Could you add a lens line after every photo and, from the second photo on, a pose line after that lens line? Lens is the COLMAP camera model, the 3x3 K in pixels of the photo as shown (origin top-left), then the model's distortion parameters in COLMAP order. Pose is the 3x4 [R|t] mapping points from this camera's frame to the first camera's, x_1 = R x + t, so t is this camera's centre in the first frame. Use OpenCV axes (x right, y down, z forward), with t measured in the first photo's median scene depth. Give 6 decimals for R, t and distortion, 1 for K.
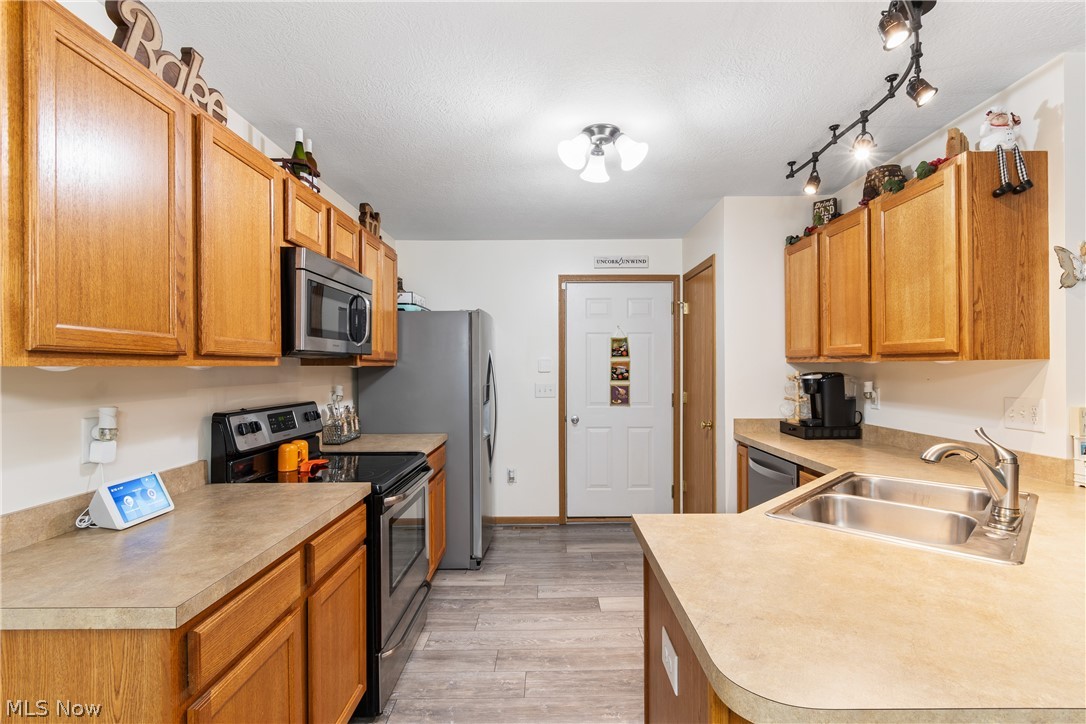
lens RADIAL K [[509.6, 0, 527.2], [0, 509.6, 365.6], [0, 0, 1]] dist [-0.001068, -0.002721]
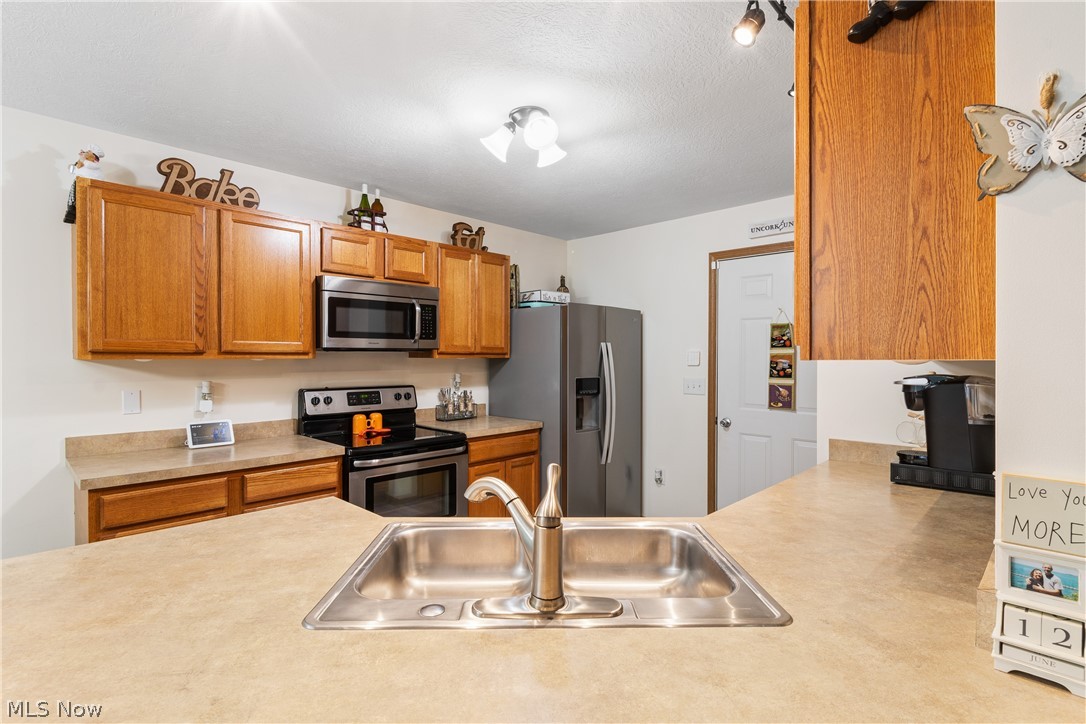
lens RADIAL K [[509.6, 0, 530.0], [0, 509.6, 357.6], [0, 0, 1]] dist [-0.001068, -0.002721]
pose [[0.727334, 0.007649, -0.686242, 0.750419], [-0.003229, 0.999965, 0.007724, -0.011796], [0.686277, -0.003402, 0.727333, 0.287714]]
